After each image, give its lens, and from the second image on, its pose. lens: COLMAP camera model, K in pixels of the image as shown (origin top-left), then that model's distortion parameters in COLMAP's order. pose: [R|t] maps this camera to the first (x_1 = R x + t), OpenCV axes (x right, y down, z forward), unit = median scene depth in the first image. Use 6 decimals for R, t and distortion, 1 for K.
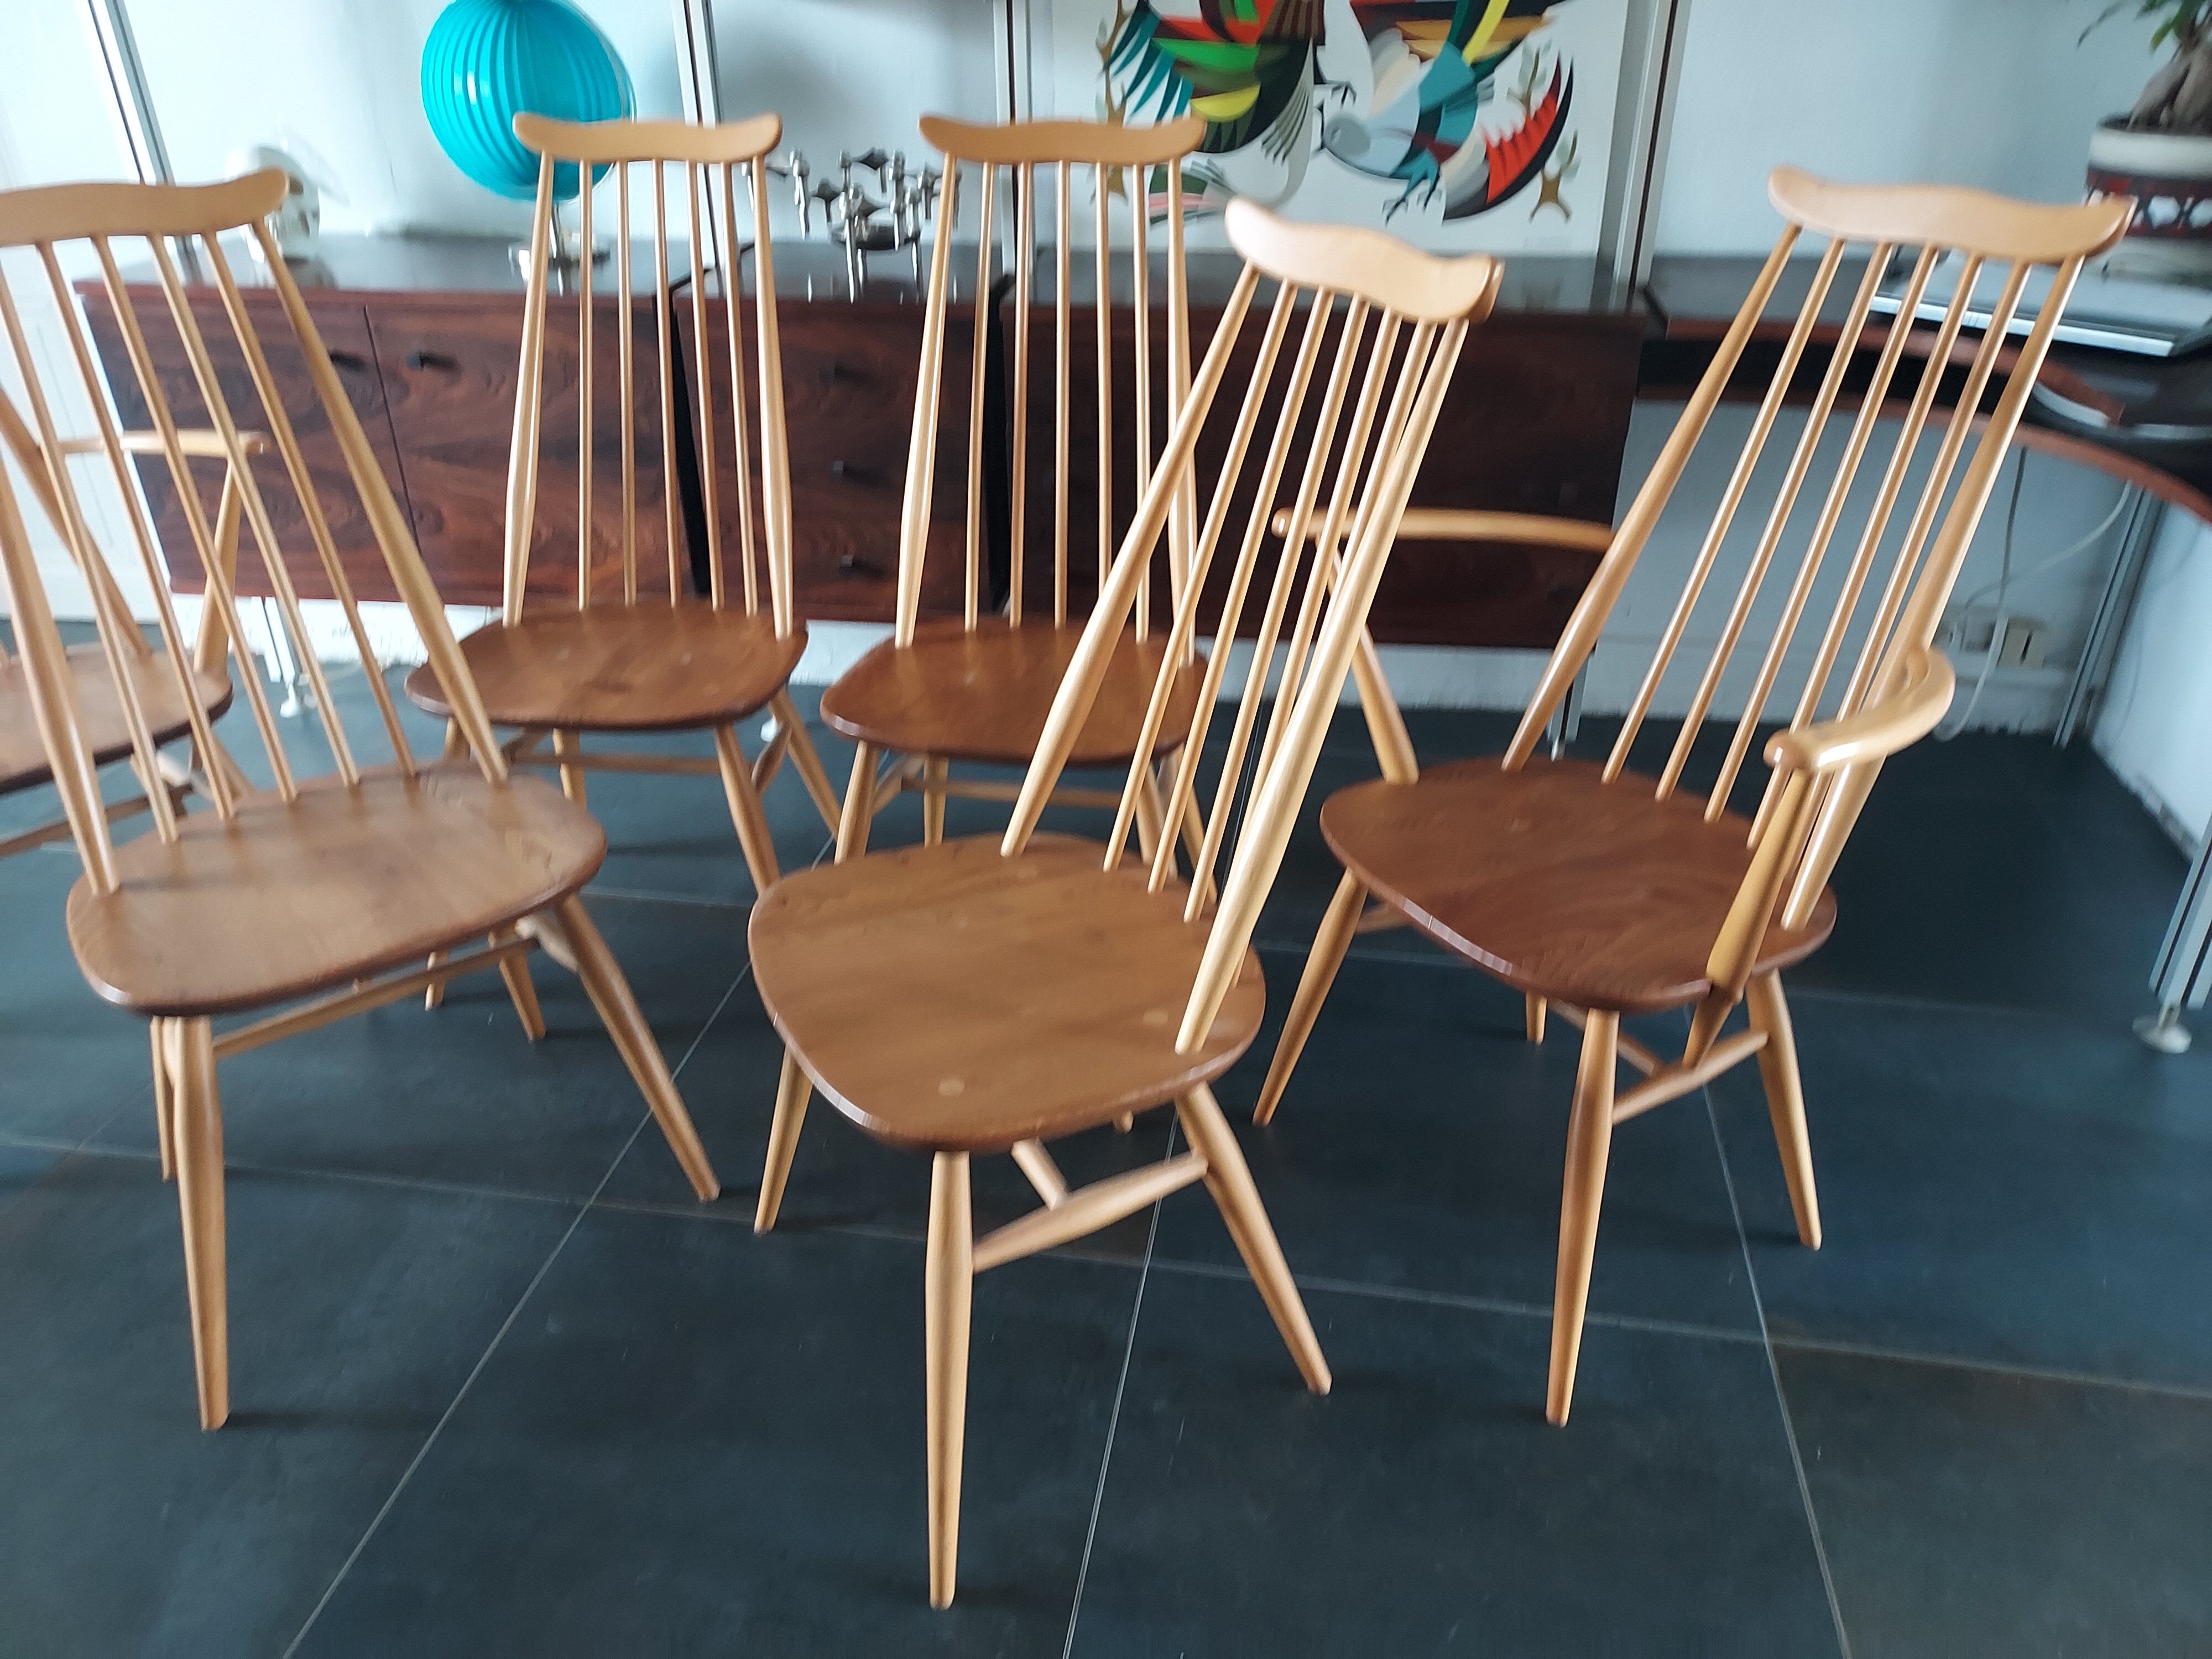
lens RADIAL K [[1576.6, 0, 1106.0], [0, 1576.6, 829.5], [0, 0, 1]] dist [0.009594, 0.003070]
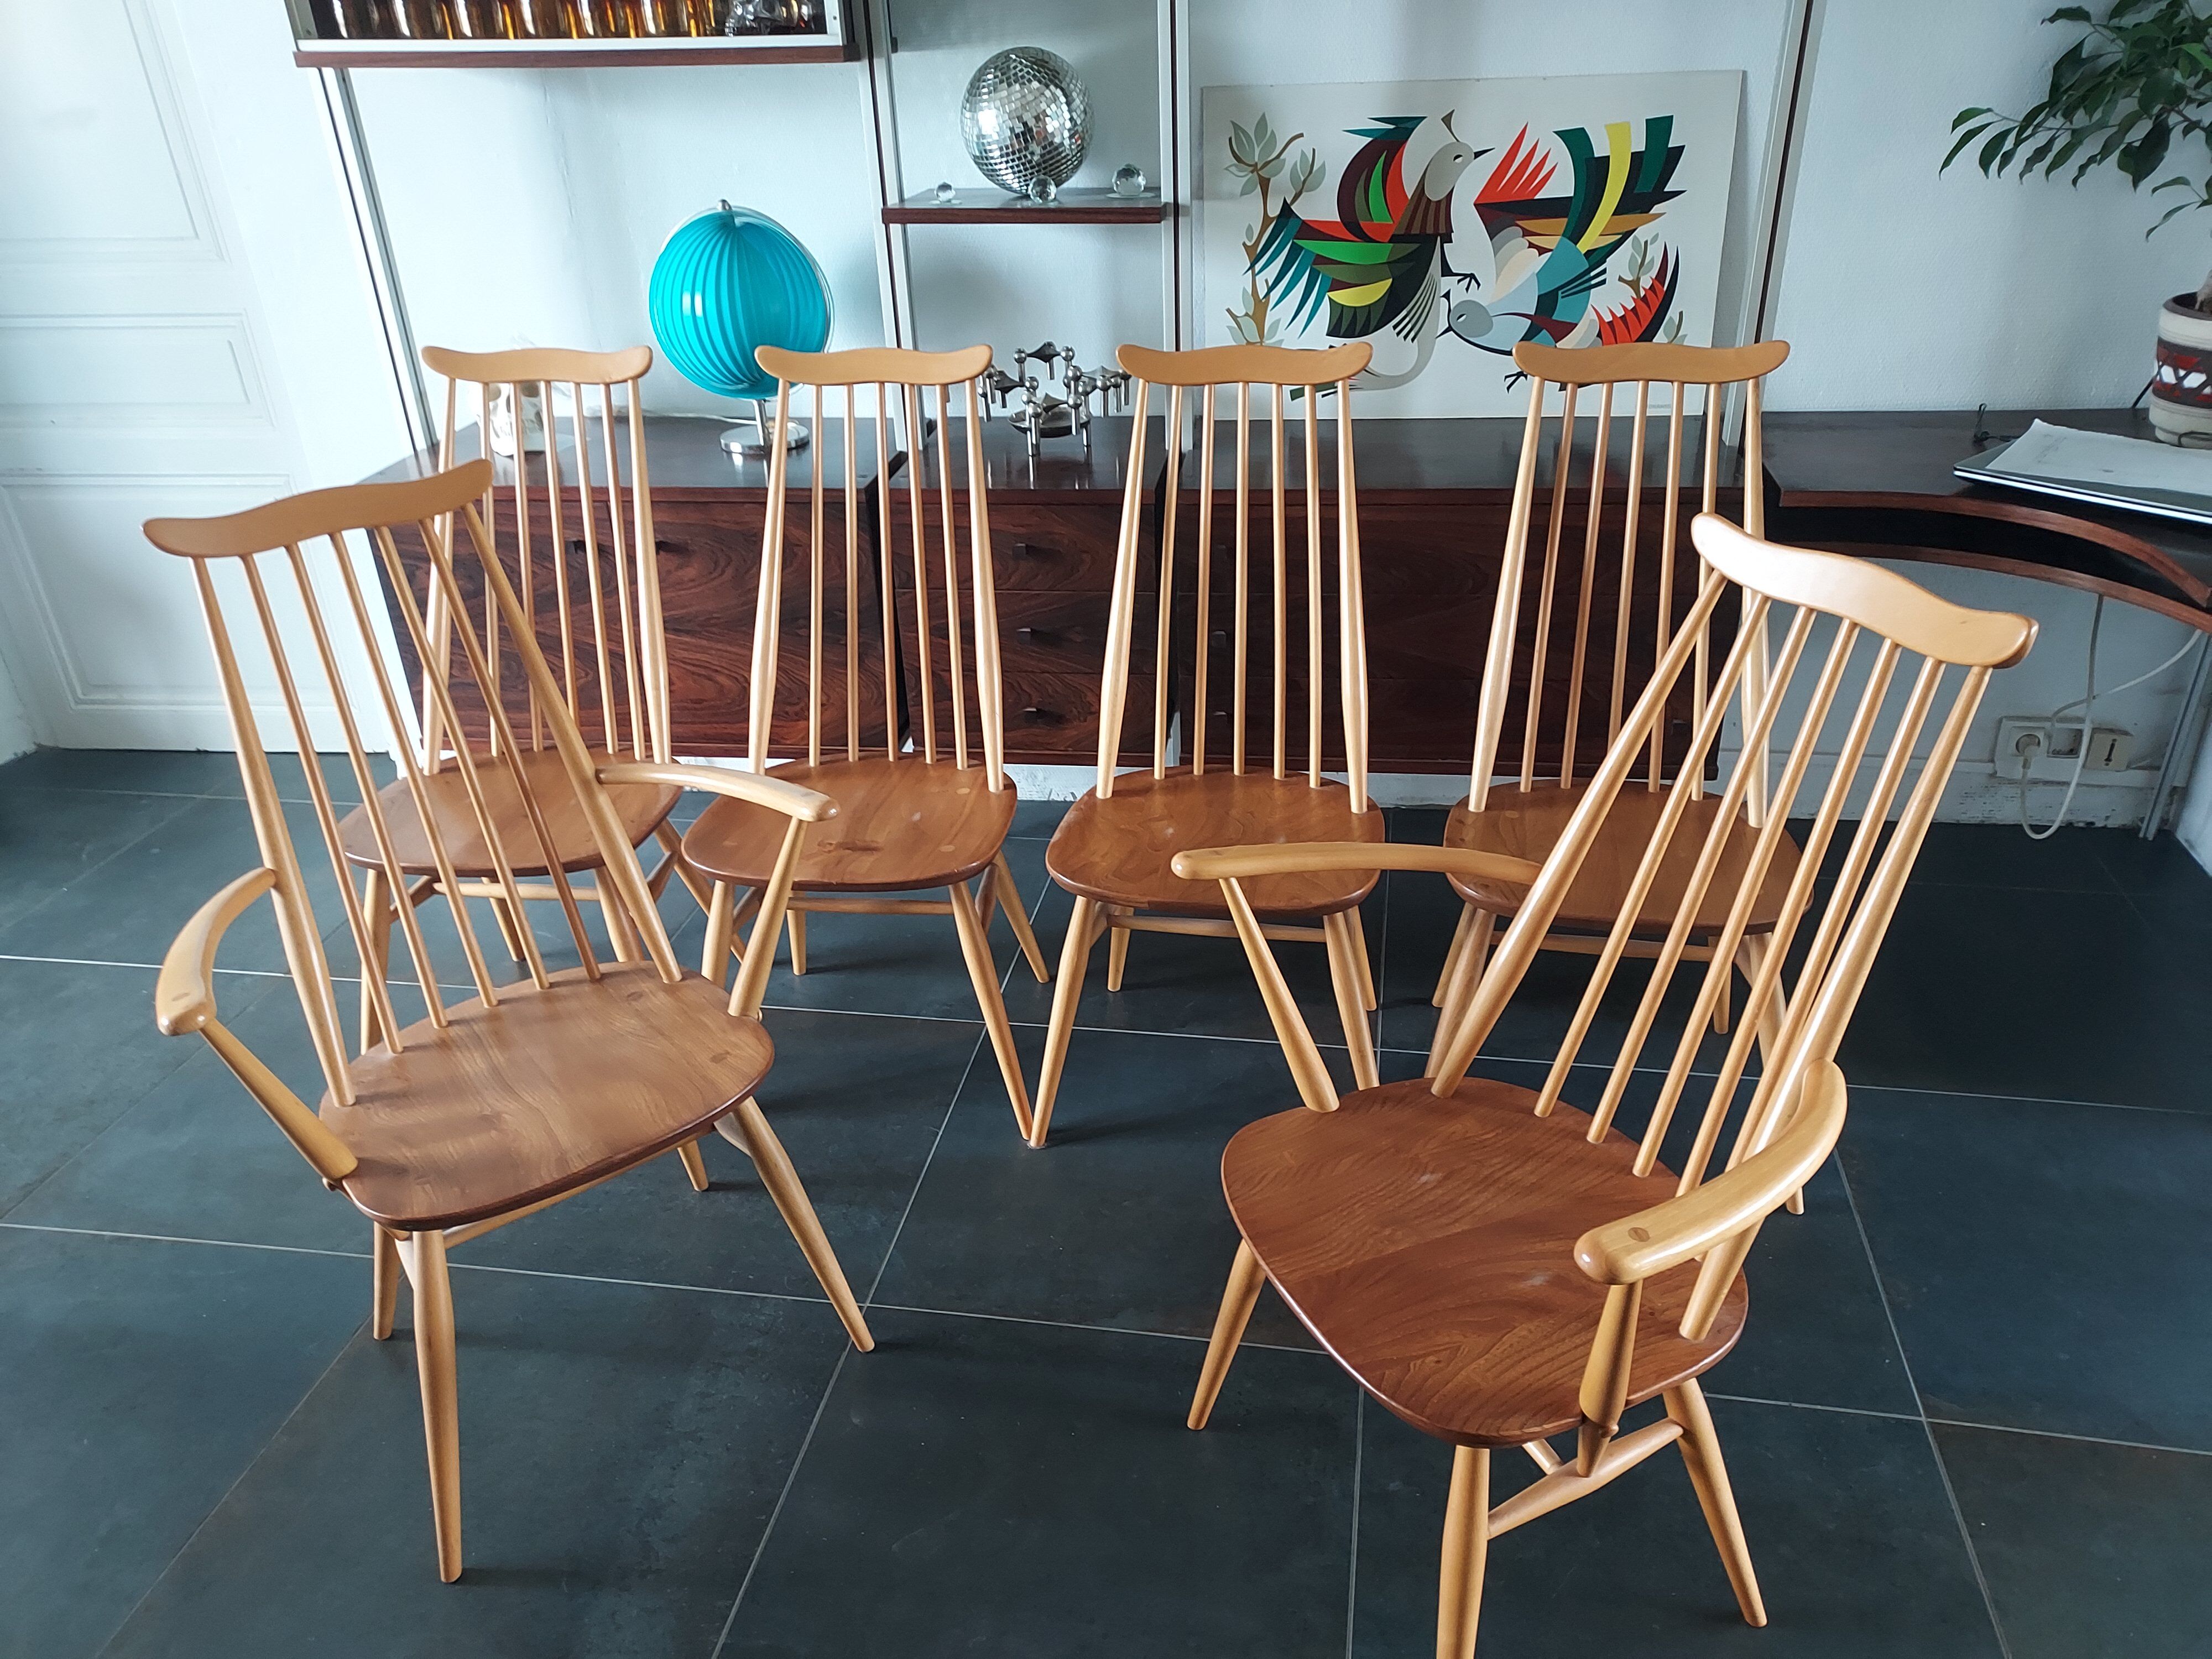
lens RADIAL K [[1570.9, 0, 1106.0], [0, 1570.9, 829.5], [0, 0, 1]] dist [0.101835, -0.162568]
pose [[0.999445, -0.021662, -0.025320, -0.084798], [0.021044, 0.999480, -0.024415, -0.058616], [0.025836, 0.023868, 0.999381, -0.116766]]
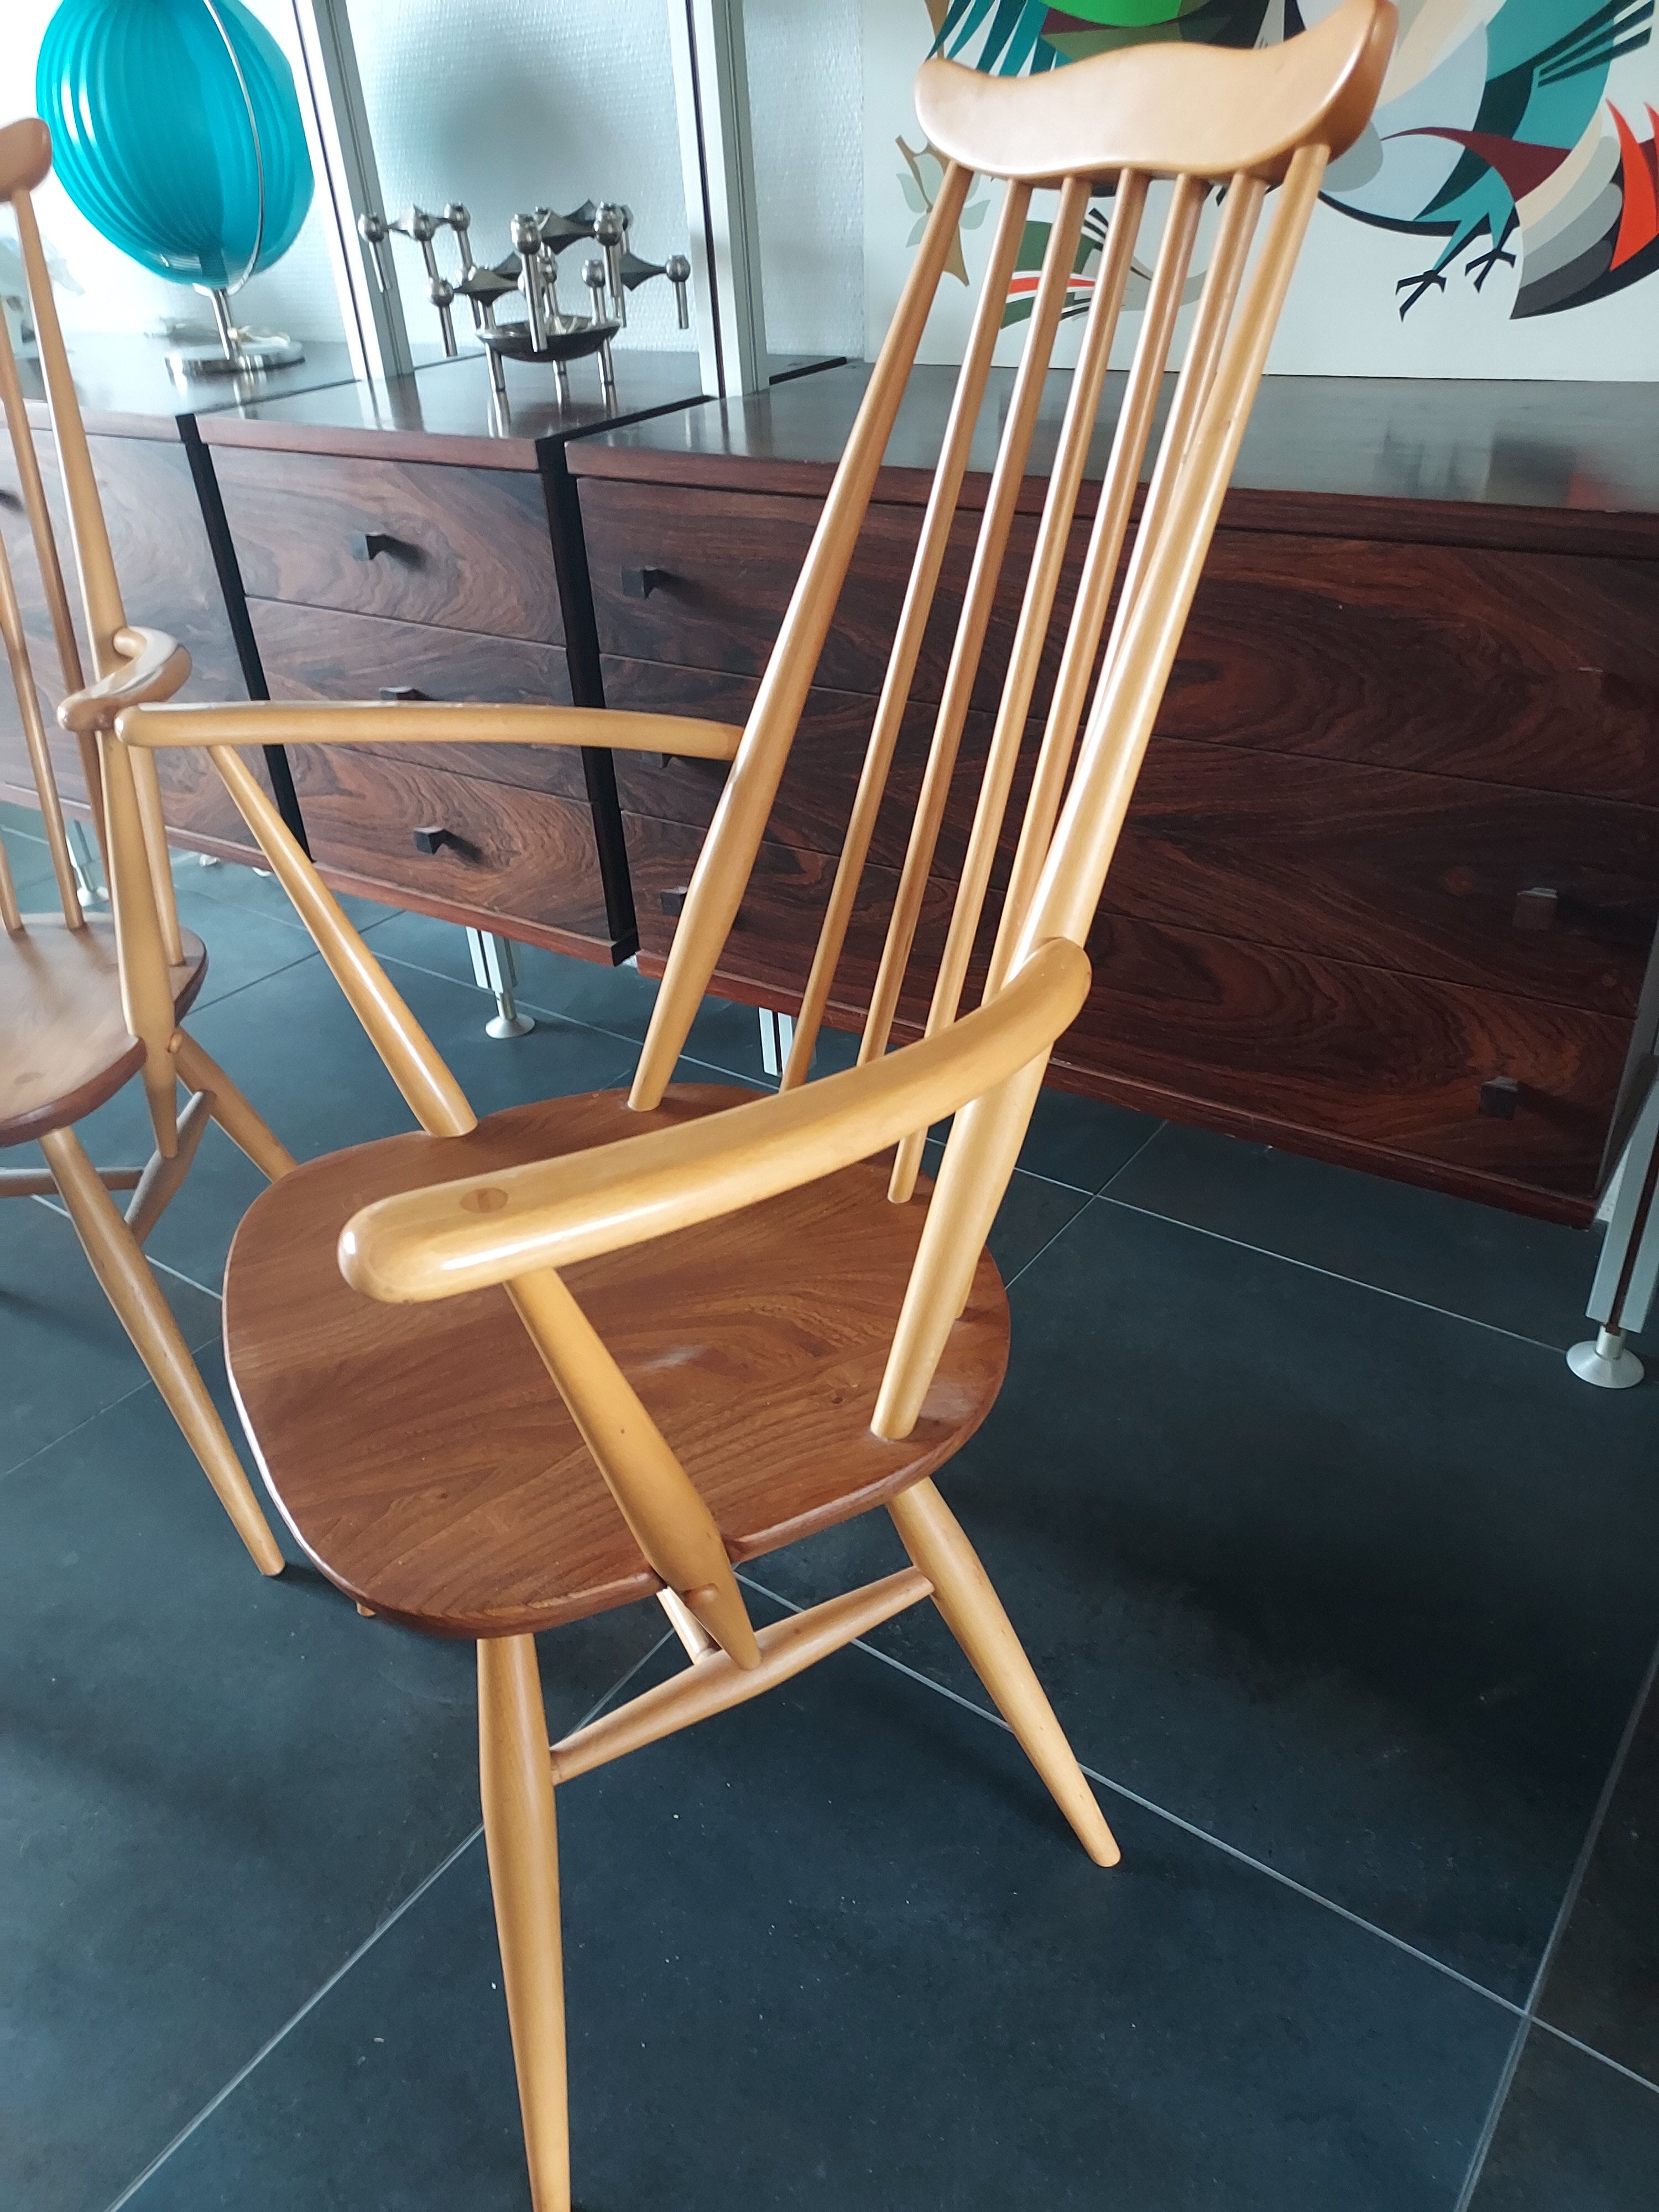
lens RADIAL K [[1581.8, 0, 829.5], [0, 1581.8, 1106.0], [0, 0, 1]] dist [0.018879, 0.001099]
pose [[0.888243, 0.205486, -0.410854, 0.286693], [-0.181697, 0.978596, 0.096619, -0.153374], [0.421914, -0.011170, 0.906567, 0.458058]]
